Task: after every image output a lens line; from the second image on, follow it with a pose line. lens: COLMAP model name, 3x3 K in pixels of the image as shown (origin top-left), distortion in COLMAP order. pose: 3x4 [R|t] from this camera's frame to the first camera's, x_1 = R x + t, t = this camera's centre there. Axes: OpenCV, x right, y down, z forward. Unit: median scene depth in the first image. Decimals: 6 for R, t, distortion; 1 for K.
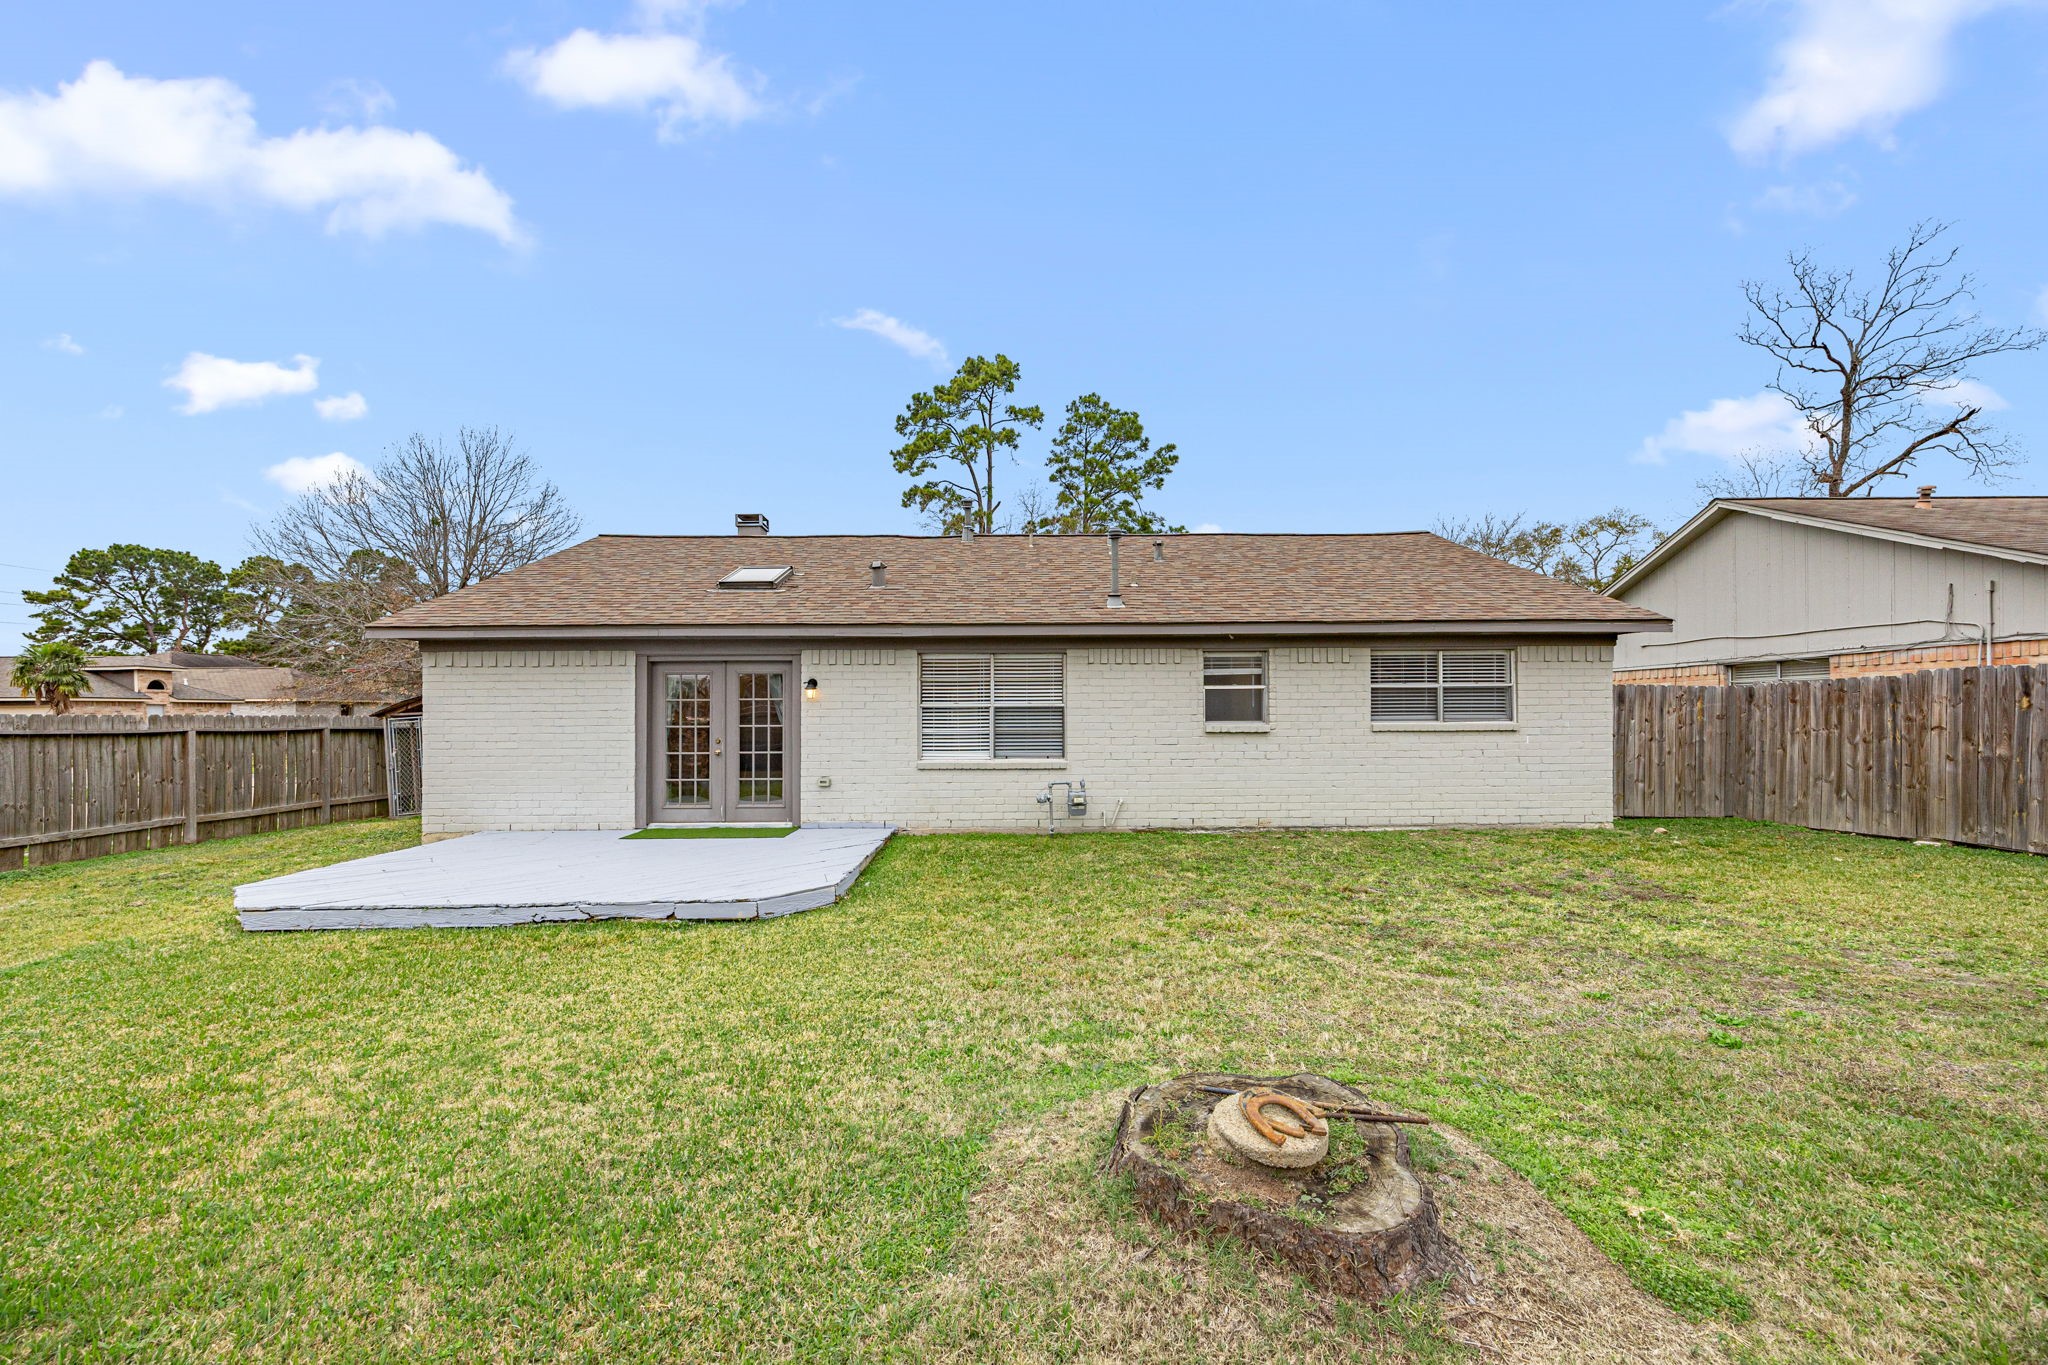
lens RADIAL K [[796.6, 0, 1015.6], [0, 796.6, 688.9], [0, 0, 1]] dist [-0.001444, -0.000064]
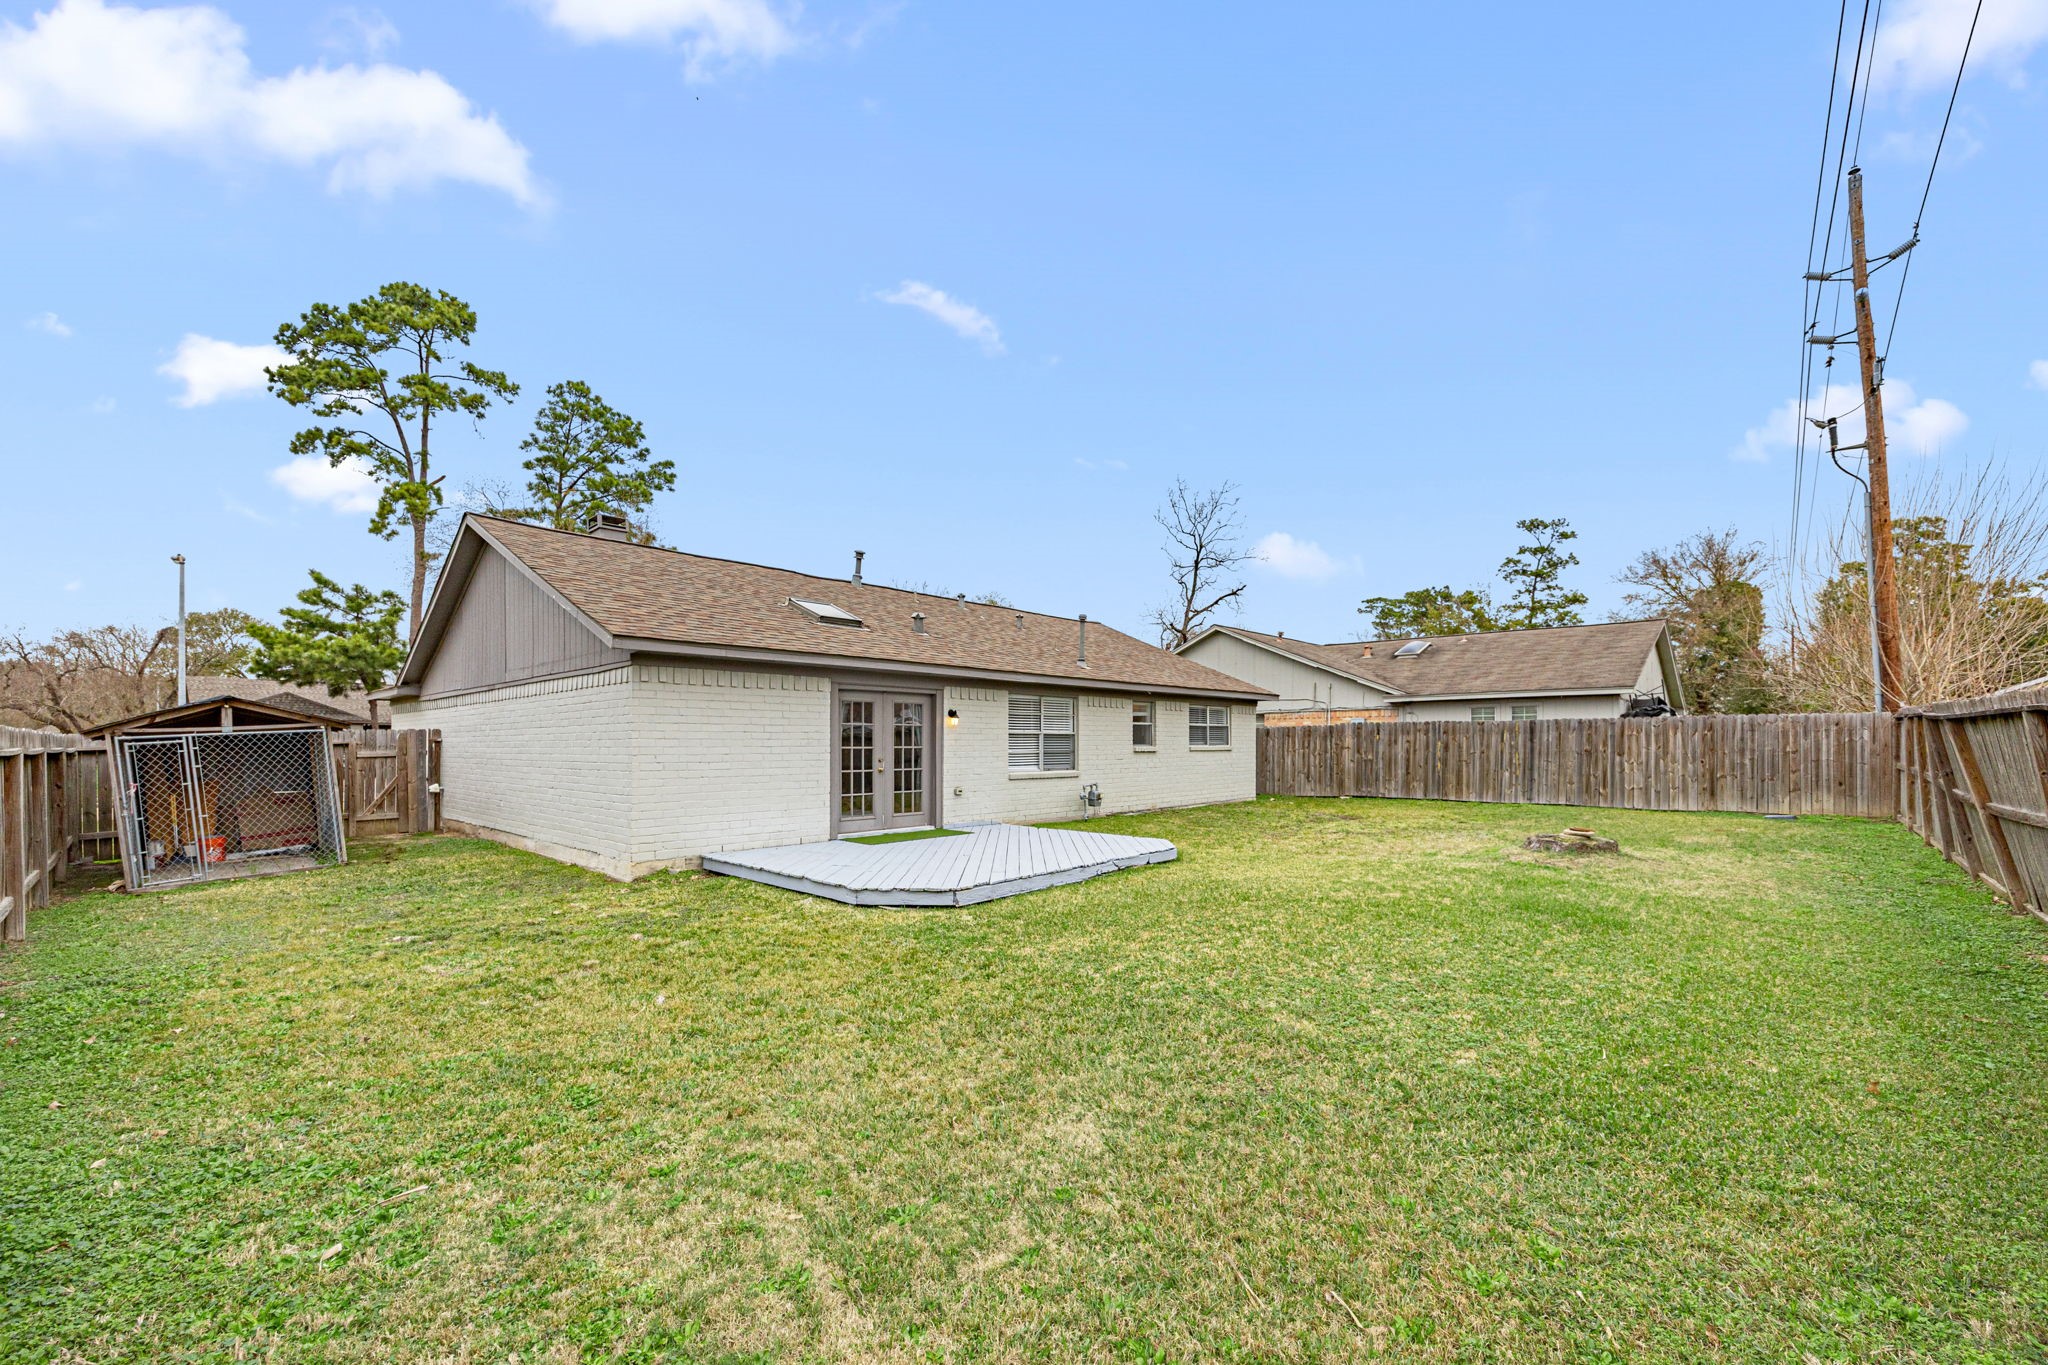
lens RADIAL K [[816.9, 0, 1019.0], [0, 816.9, 728.0], [0, 0, 1]] dist [0.000314, 0.000112]
pose [[0.690681, 0.018164, 0.722932, -1.091386], [-0.027312, 0.999626, 0.000978, 0.012408], [-0.722644, -0.020420, 0.690919, 0.034247]]
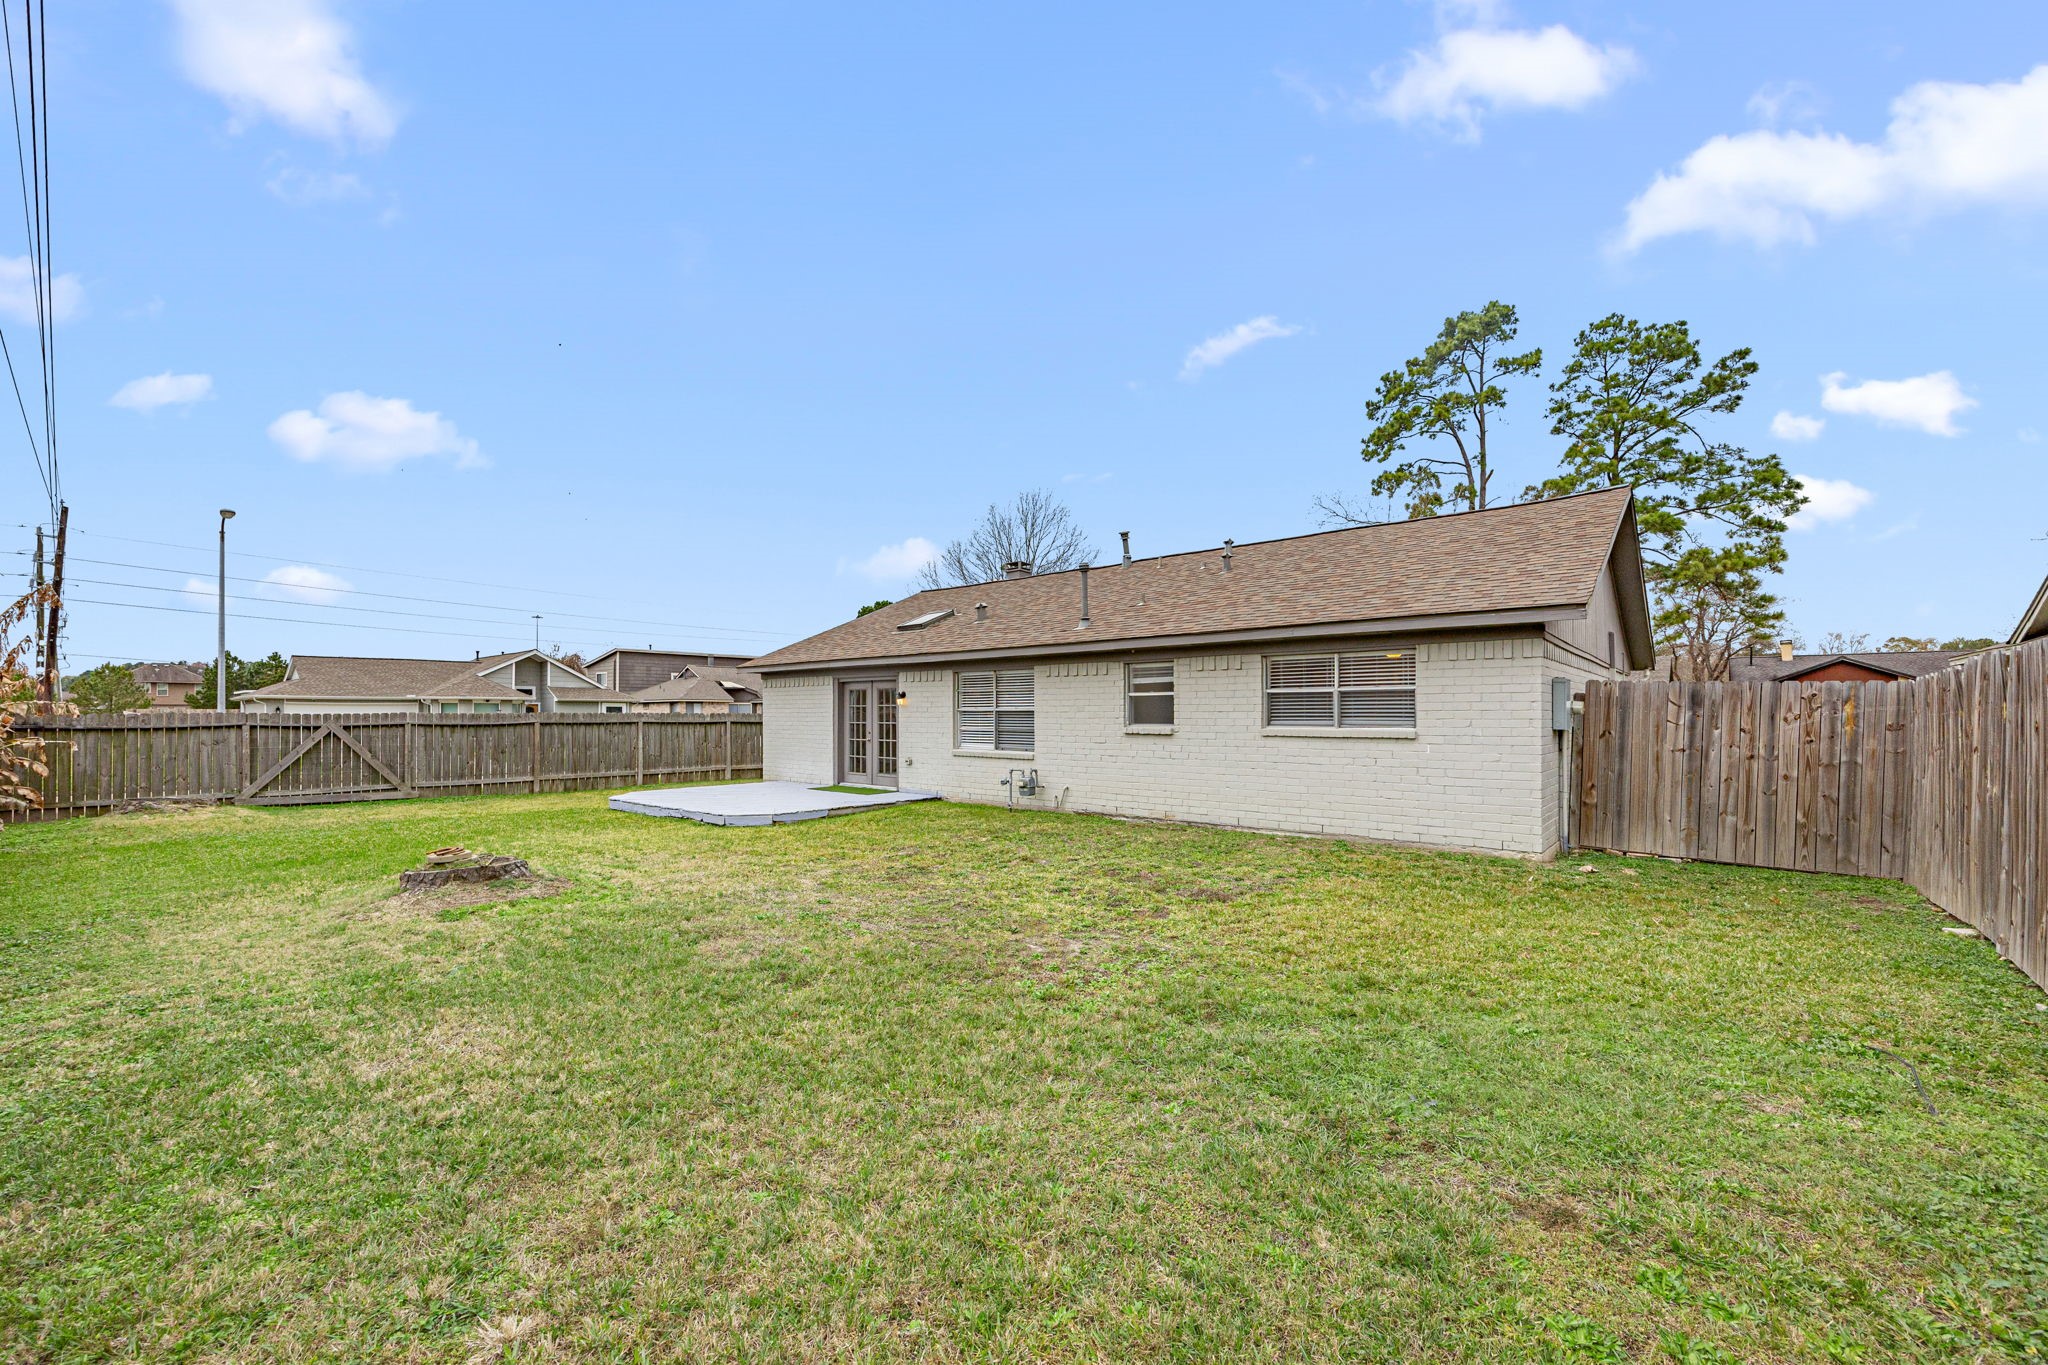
lens RADIAL K [[795.8, 0, 1032.9], [0, 795.8, 689.8], [0, 0, 1]] dist [-0.003716, -0.000073]
pose [[0.752563, -0.014672, -0.658356, 0.888099], [0.018482, 0.999829, -0.001155, -0.009563], [0.658260, -0.011299, 0.752706, 0.041759]]
